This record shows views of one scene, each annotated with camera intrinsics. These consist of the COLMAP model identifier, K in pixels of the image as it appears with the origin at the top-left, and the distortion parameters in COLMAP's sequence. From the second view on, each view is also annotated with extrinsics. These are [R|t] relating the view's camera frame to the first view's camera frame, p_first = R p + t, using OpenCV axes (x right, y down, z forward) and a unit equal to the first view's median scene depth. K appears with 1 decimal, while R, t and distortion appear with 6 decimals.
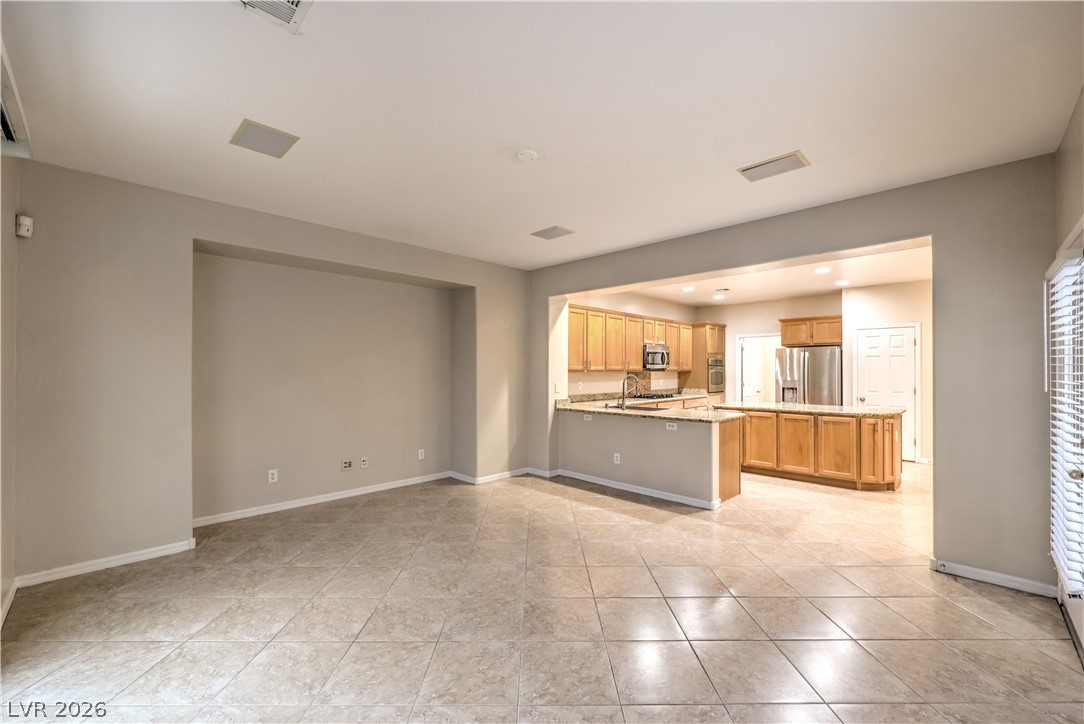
lens RADIAL K [[437.0, 0, 538.8], [0, 437.0, 367.3], [0, 0, 1]] dist [0.000333, 0.000026]
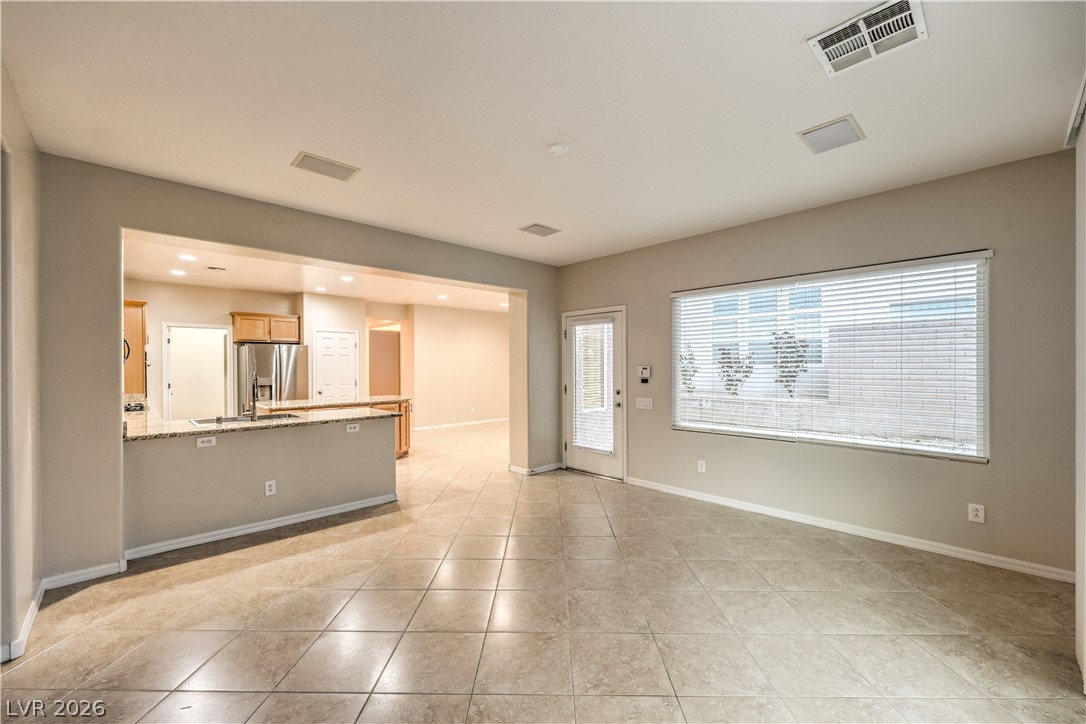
lens RADIAL K [[437.8, 0, 539.8], [0, 437.8, 367.3], [0, 0, 1]] dist [0.000333, 0.000026]
pose [[0.024211, -0.001873, 0.999705, -0.621624], [-0.002109, 0.999996, 0.001925, 0.006800], [-0.999705, -0.002155, 0.024207, 0.617089]]
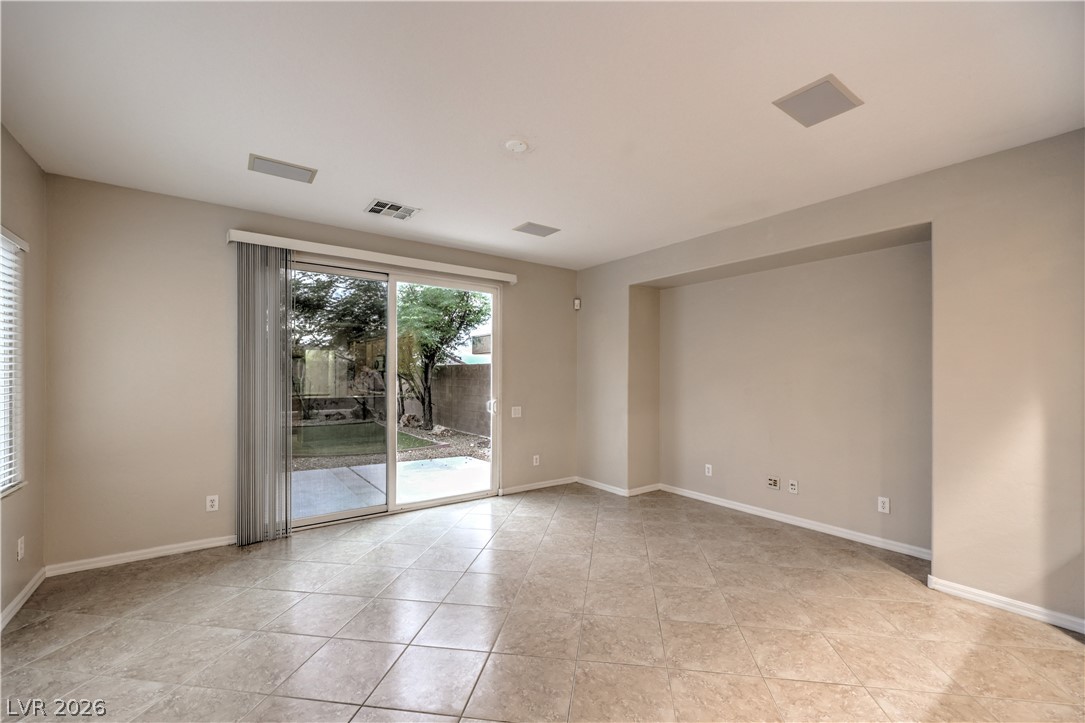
lens RADIAL K [[449.6, 0, 557.5], [0, 449.6, 378.6], [0, 0, 1]] dist [-0.000685, -0.000117]
pose [[-0.135576, 0.003854, -0.990759, 0.558653], [0.001607, 0.999992, 0.003670, 0.008795], [0.990766, -0.001095, -0.135581, 0.737153]]
